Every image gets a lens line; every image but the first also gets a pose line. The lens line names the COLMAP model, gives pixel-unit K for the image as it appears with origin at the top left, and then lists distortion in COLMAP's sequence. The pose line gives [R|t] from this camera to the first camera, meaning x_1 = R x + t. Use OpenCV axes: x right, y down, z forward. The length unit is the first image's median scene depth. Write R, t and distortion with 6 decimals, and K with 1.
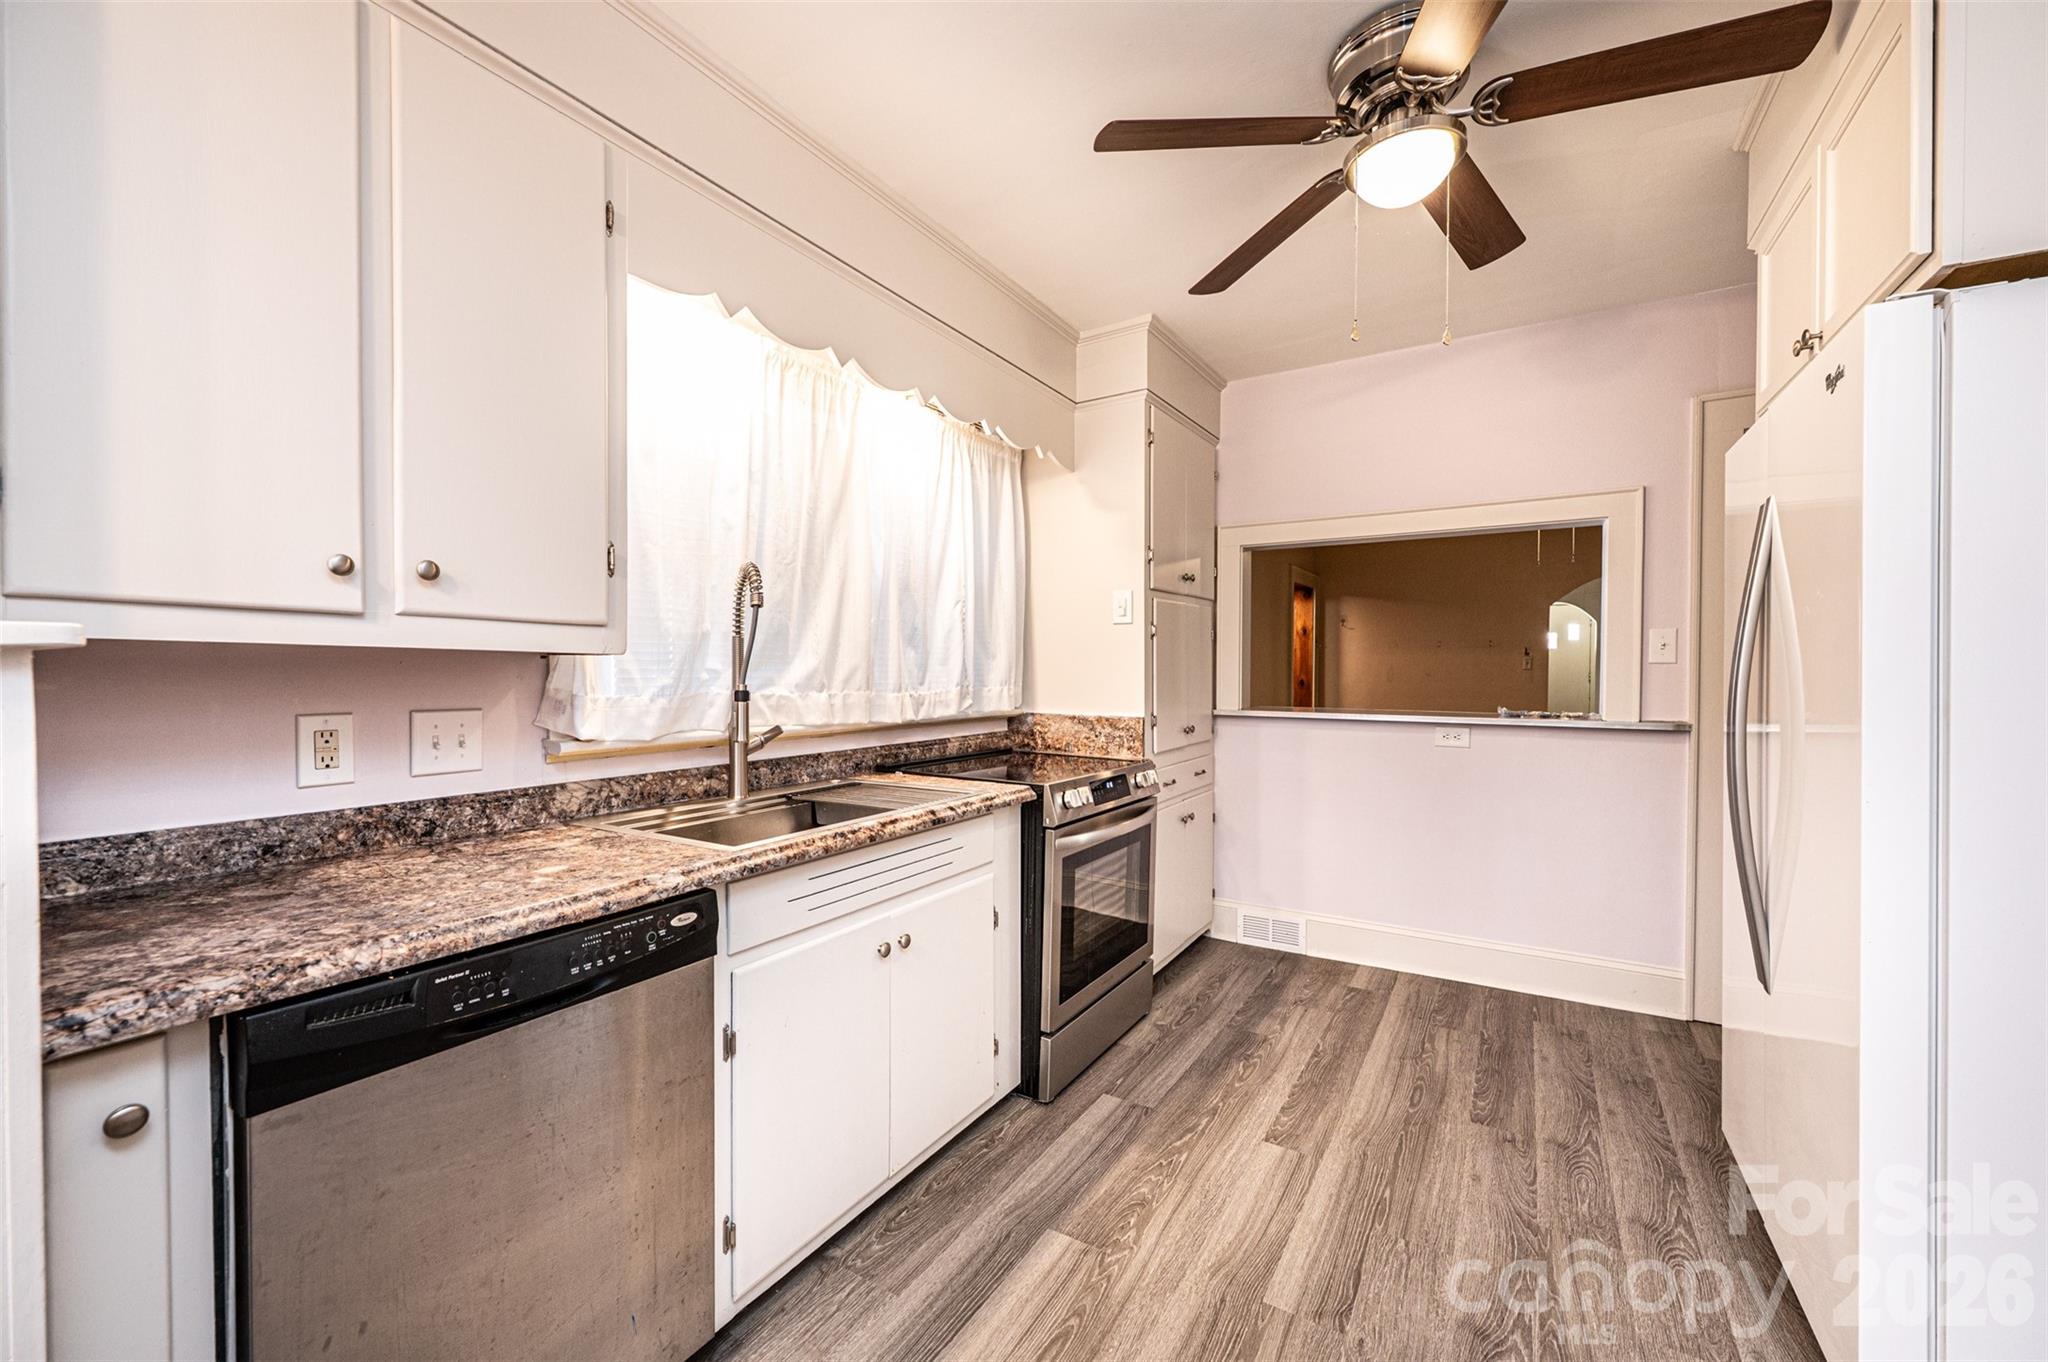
lens RADIAL K [[811.1, 0, 1024.6], [0, 811.1, 680.5], [0, 0, 1]] dist [0.000257, 0.000438]
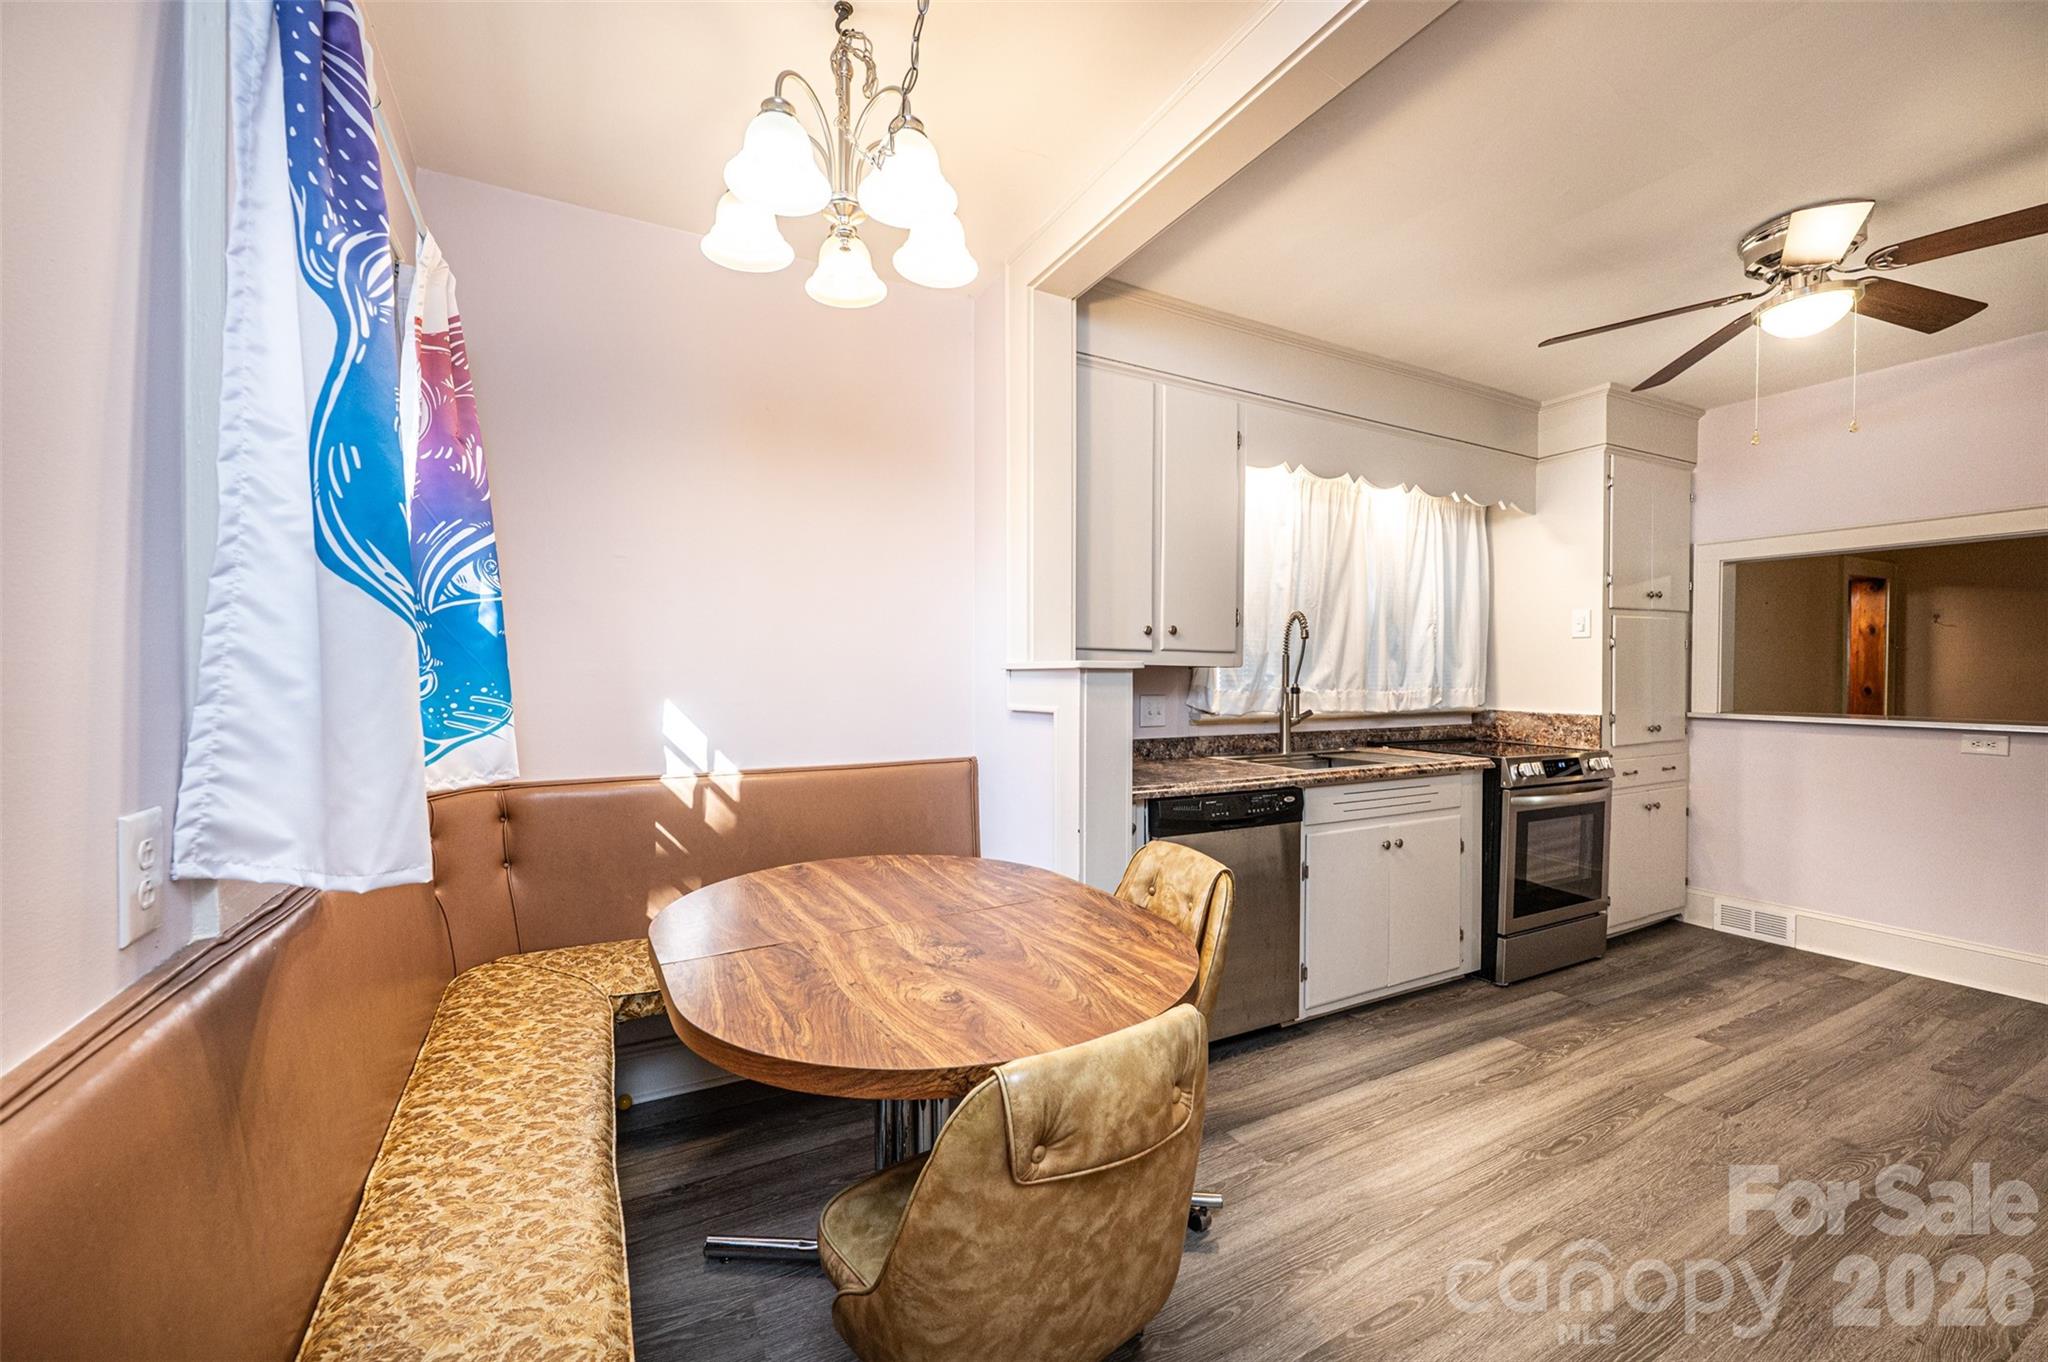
lens RADIAL K [[811.1, 0, 1022.8], [0, 811.1, 682.7], [0, 0, 1]] dist [0.000257, 0.000438]
pose [[0.866006, 0.007824, -0.499972, 0.006600], [-0.008448, 0.999964, 0.001016, 0.004375], [0.499962, 0.003344, 0.866041, -0.596261]]
